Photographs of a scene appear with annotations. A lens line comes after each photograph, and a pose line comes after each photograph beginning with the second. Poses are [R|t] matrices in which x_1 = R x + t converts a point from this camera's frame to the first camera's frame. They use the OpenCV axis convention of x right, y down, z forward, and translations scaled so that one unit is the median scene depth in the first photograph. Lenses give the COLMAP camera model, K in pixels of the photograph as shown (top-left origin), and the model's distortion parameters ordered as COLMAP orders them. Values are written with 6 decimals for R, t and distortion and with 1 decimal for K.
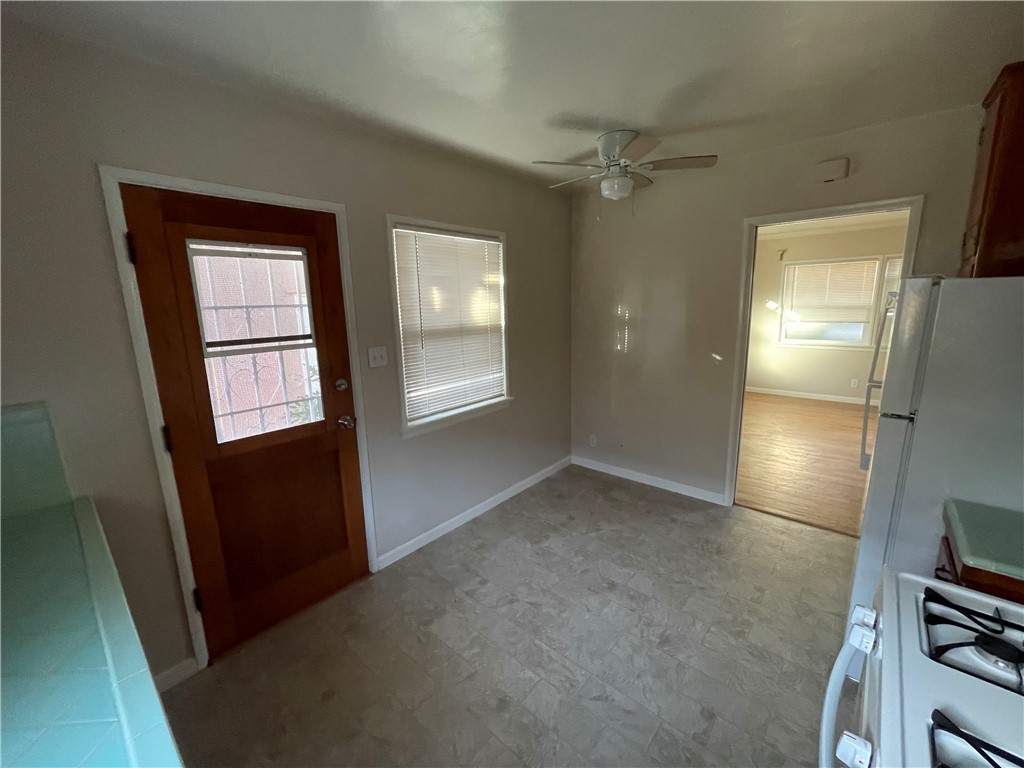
lens RADIAL K [[419.1, 0, 512.0], [0, 419.1, 384.0], [0, 0, 1]] dist [0.001527, 0.000484]
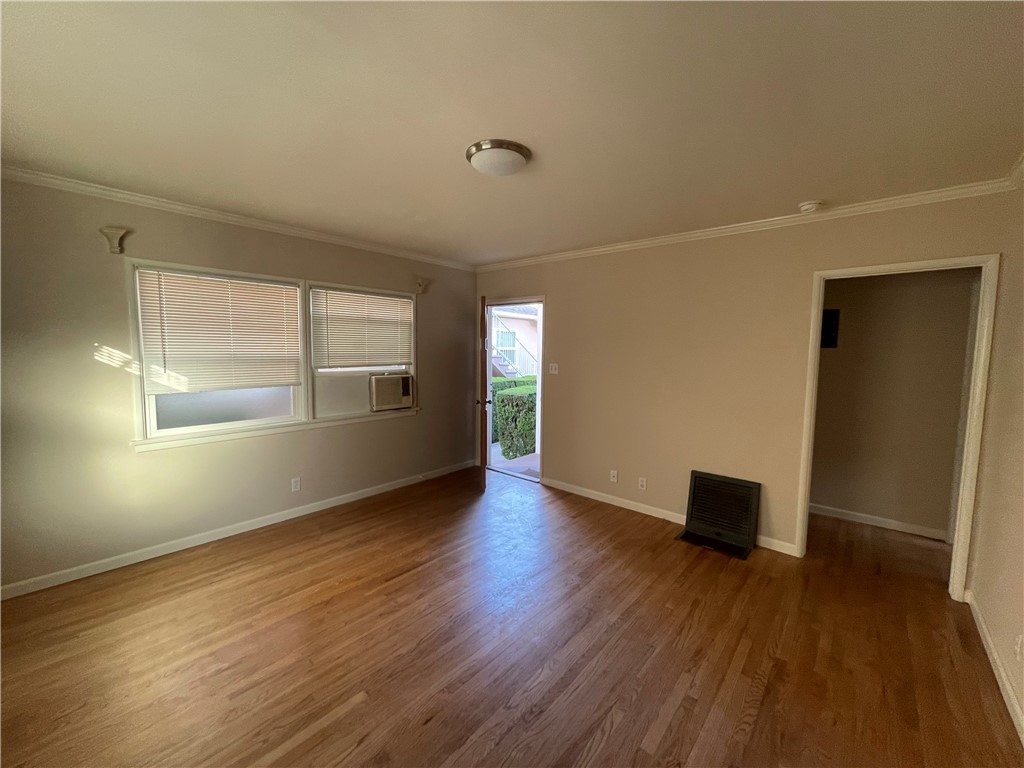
lens RADIAL K [[409.2, 0, 512.0], [0, 409.2, 384.0], [0, 0, 1]] dist [-0.000648, 0.000162]
pose [[0.007071, -0.063087, 0.997983, 0.221721], [0.185184, 0.980828, 0.060691, -0.116170], [-0.982678, 0.184381, 0.018619, 0.627682]]
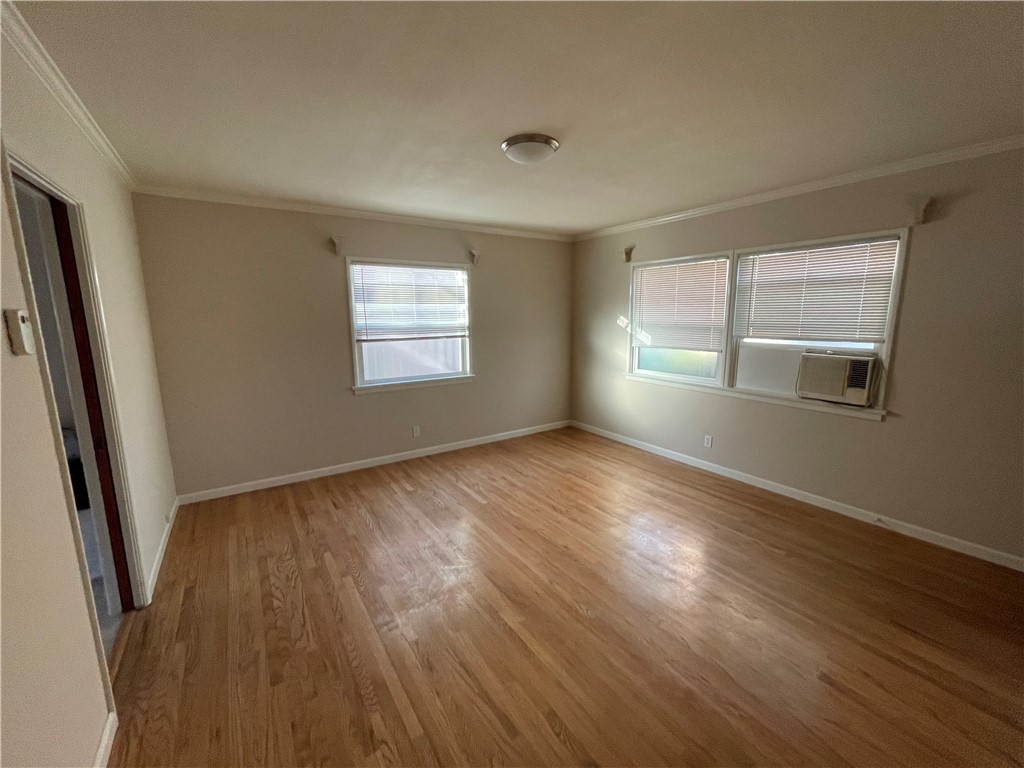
lens RADIAL K [[419.1, 0, 512.0], [0, 419.1, 384.0], [0, 0, 1]] dist [0.001527, 0.000484]
pose [[0.964268, 0.064502, -0.256957, 0.652582], [-0.069980, 0.997474, -0.012222, -0.058175], [0.255520, 0.029767, 0.966345, 0.249862]]
